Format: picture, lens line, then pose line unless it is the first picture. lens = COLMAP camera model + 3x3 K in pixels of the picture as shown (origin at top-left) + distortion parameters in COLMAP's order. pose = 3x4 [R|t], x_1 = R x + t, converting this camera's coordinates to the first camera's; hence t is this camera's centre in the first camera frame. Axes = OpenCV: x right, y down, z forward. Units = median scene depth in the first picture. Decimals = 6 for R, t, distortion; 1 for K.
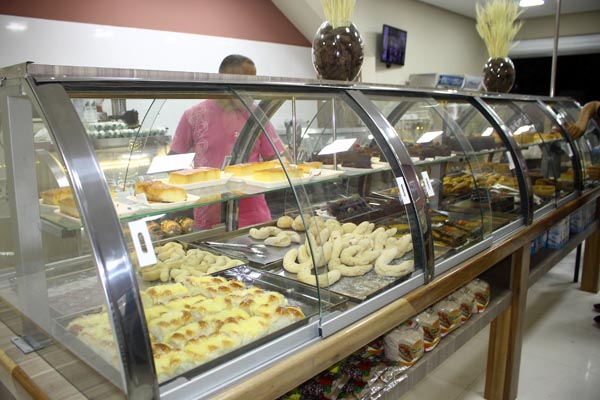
lens RADIAL K [[500.4, 0, 295.4], [0, 500.4, 194.1], [0, 0, 1]] dist [-0.162130, 0.137202]
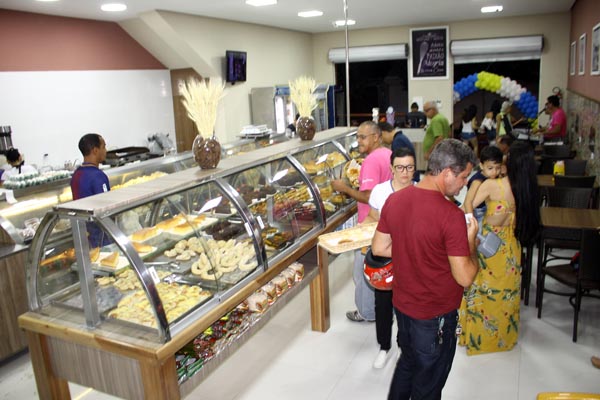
lens RADIAL K [[500.4, 0, 295.4], [0, 500.4, 194.1], [0, 0, 1]] dist [-0.162130, 0.137202]
pose [[0.954273, -0.103943, 0.280284, -0.151721], [0.092769, 0.994282, 0.052880, -0.223931], [-0.284178, -0.024460, 0.958459, -0.963865]]
